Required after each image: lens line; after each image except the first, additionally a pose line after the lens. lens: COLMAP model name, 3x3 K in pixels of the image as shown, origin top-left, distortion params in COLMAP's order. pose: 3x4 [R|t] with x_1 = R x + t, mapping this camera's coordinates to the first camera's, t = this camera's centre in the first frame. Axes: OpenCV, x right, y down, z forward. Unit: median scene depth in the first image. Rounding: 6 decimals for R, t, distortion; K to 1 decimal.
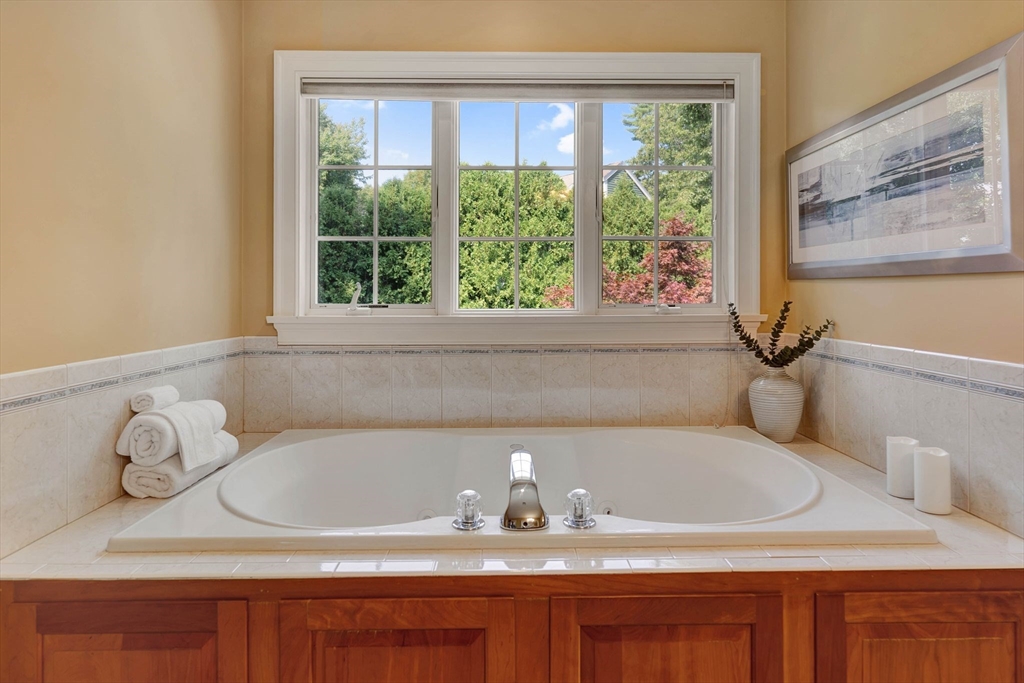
lens RADIAL K [[595.8, 0, 521.8], [0, 595.8, 299.6], [0, 0, 1]] dist [-0.008309, -0.000495]
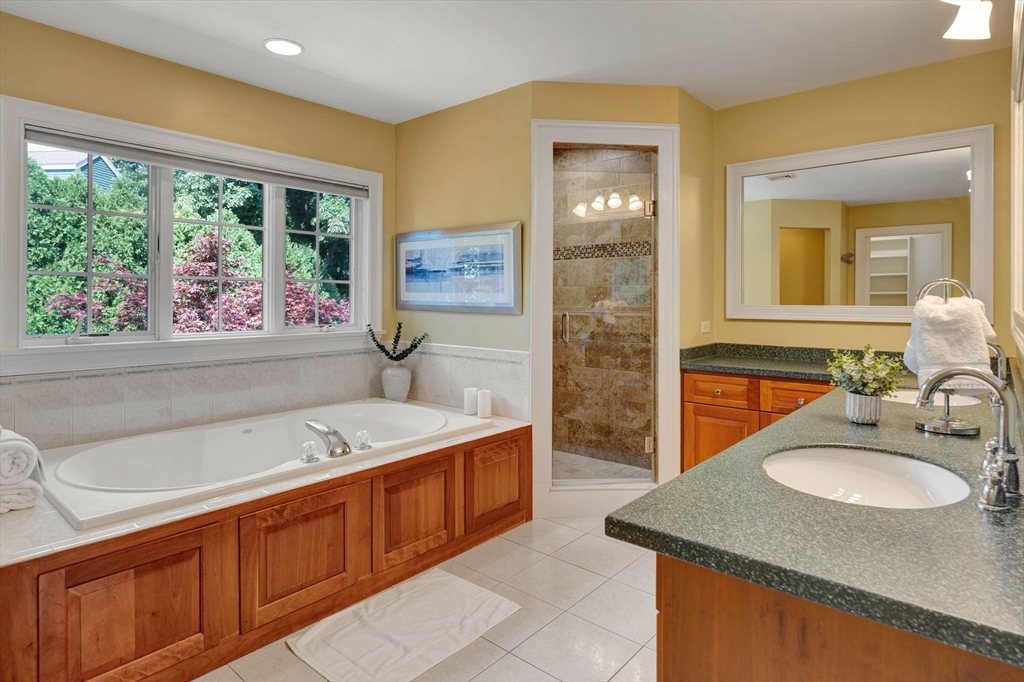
lens RADIAL K [[595.8, 0, 521.8], [0, 595.8, 299.1], [0, 0, 1]] dist [-0.008309, -0.000495]
pose [[0.645380, 0.001616, 0.763860, -0.669330], [-0.003811, 0.999992, 0.001104, -0.070367], [-0.763852, -0.003624, 0.645381, -0.406776]]
